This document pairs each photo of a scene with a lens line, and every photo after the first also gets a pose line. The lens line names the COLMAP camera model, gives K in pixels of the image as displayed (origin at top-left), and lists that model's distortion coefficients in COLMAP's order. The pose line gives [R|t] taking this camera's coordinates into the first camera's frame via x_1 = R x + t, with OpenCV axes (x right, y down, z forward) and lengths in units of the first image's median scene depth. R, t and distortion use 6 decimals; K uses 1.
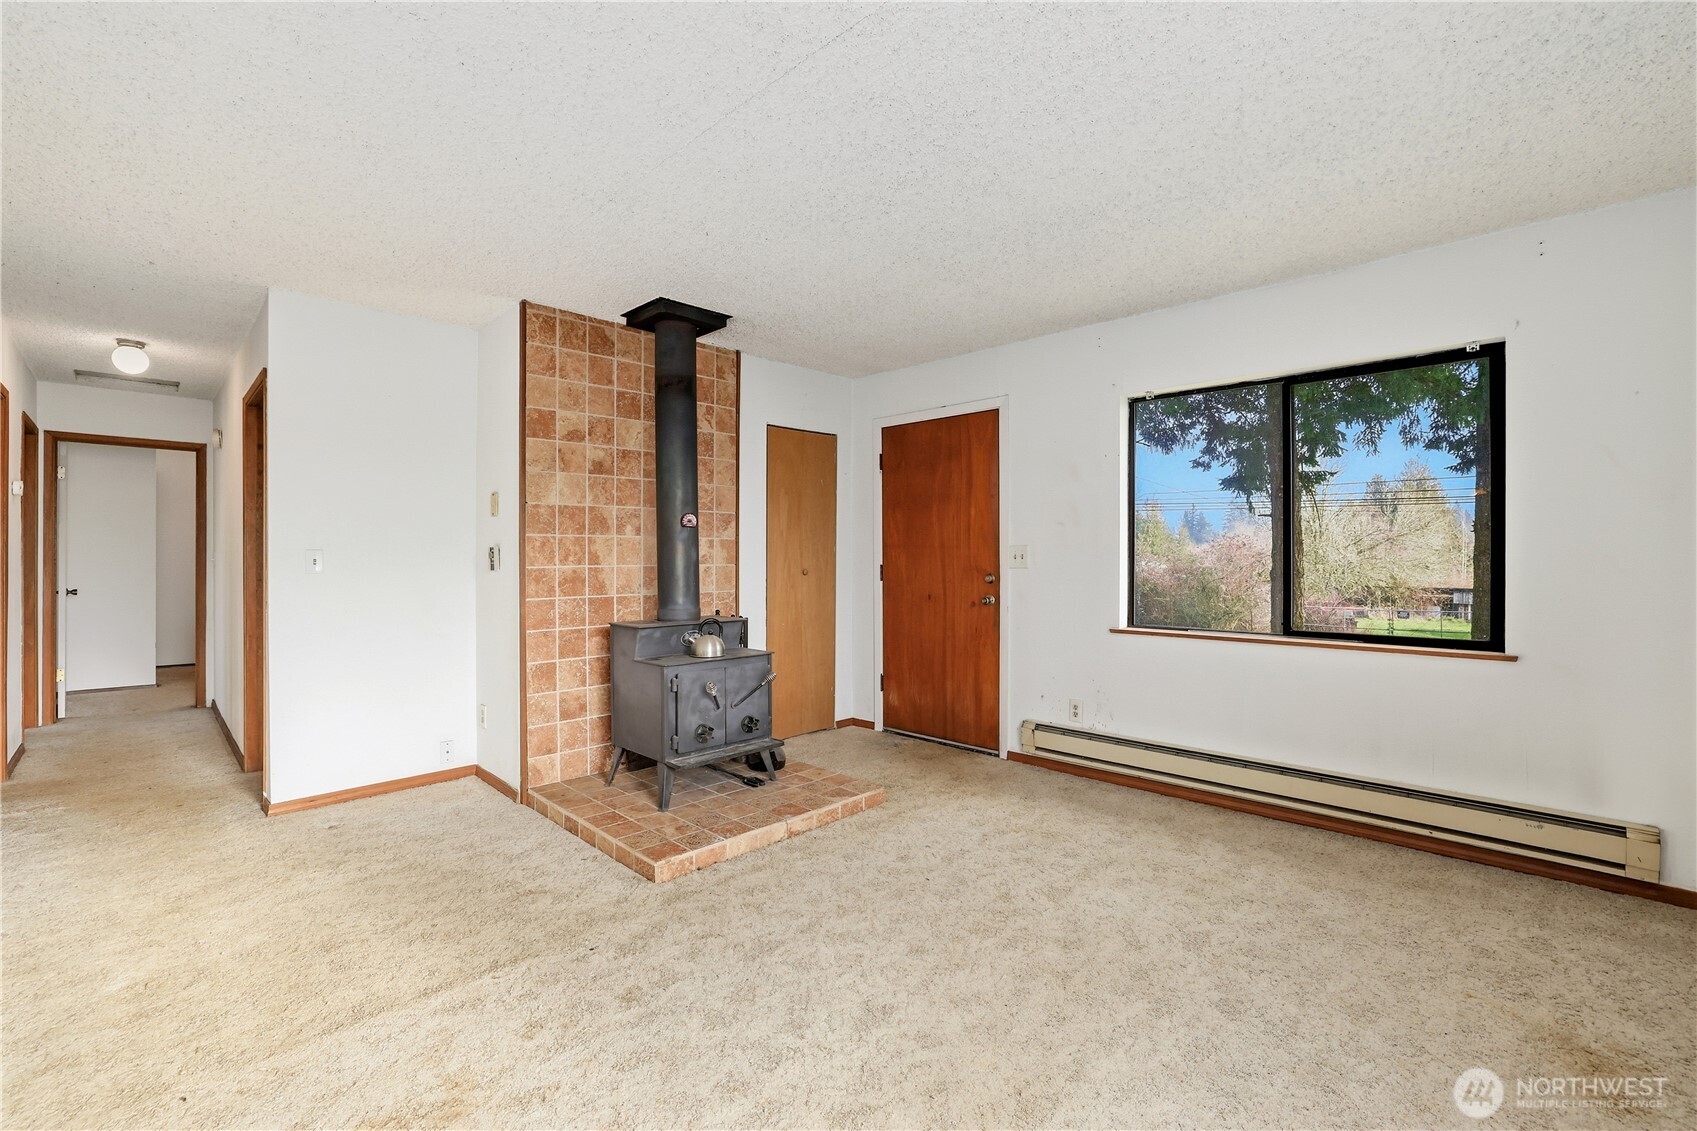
lens RADIAL K [[758.2, 0, 861.8], [0, 758.2, 565.6], [0, 0, 1]] dist [-0.003843, 0.000254]
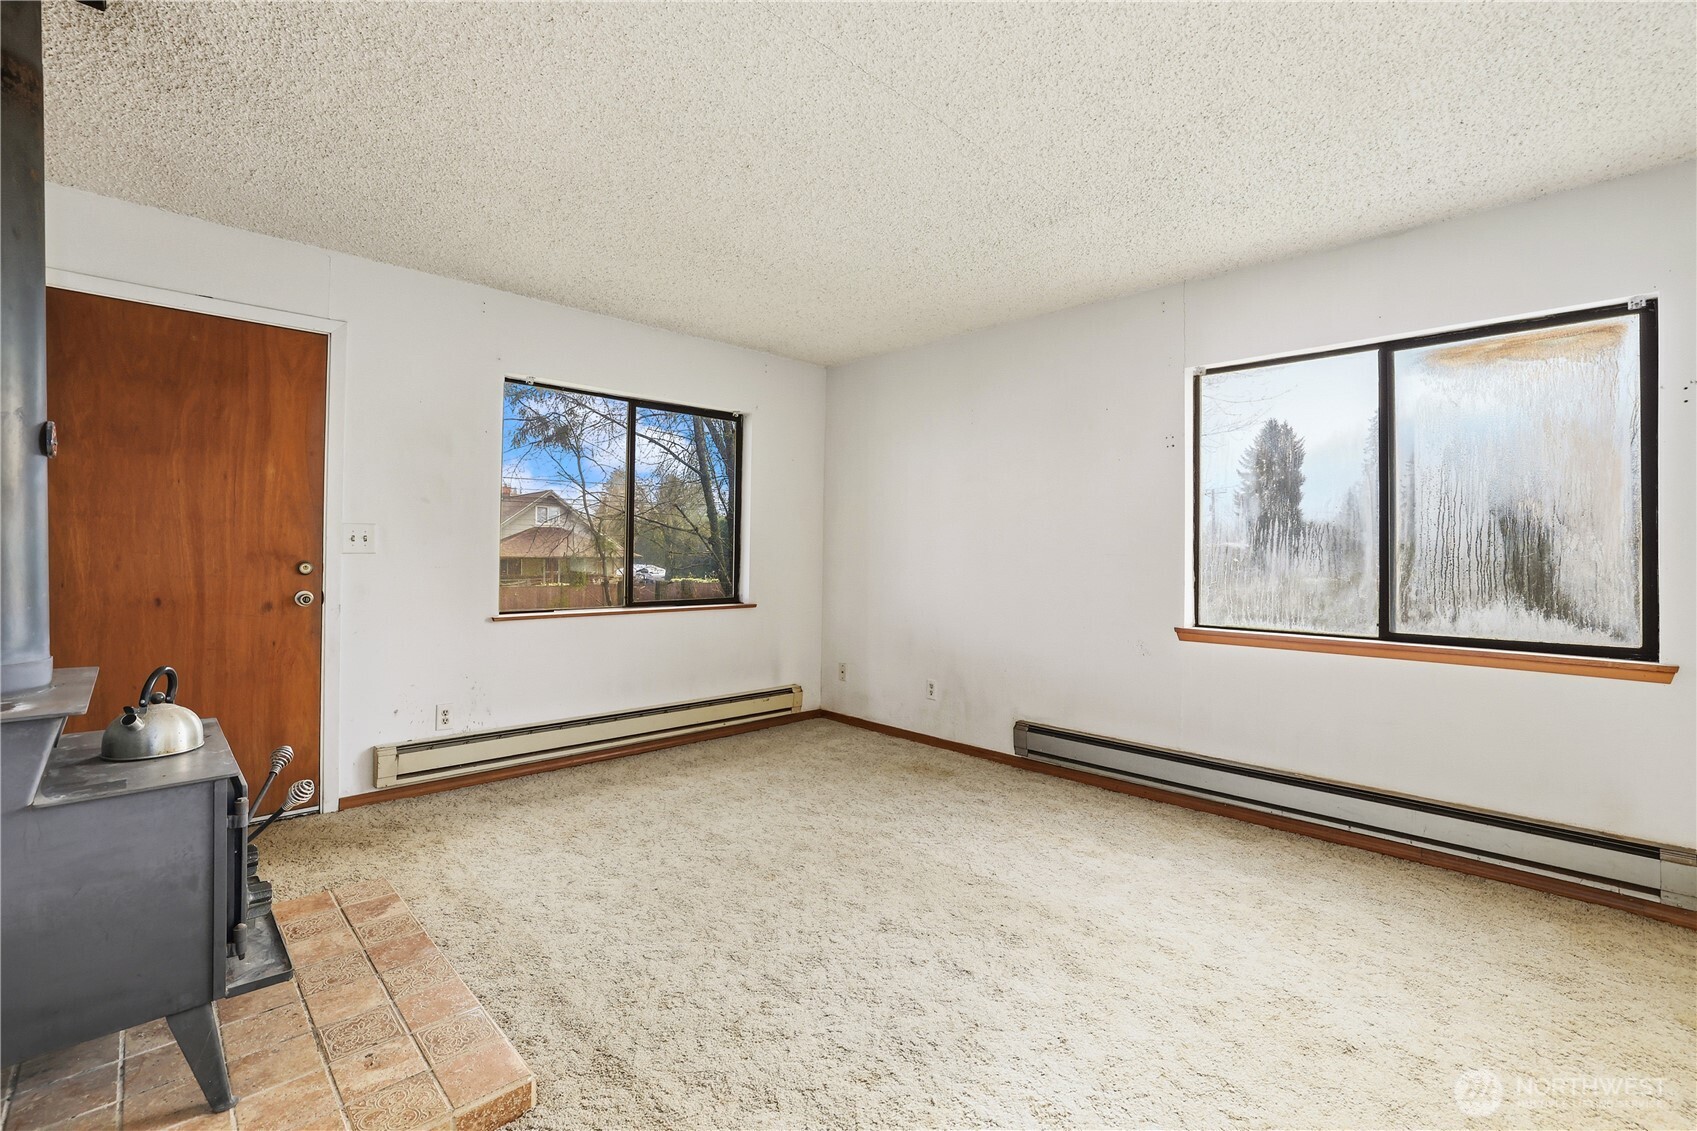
lens RADIAL K [[758.2, 0, 861.6], [0, 758.2, 556.8], [0, 0, 1]] dist [-0.003843, 0.000254]
pose [[0.014230, -0.009556, 0.999853, -0.713561], [-0.005510, 0.999938, 0.009635, -0.004581], [-0.999884, -0.005646, 0.014176, 0.627411]]
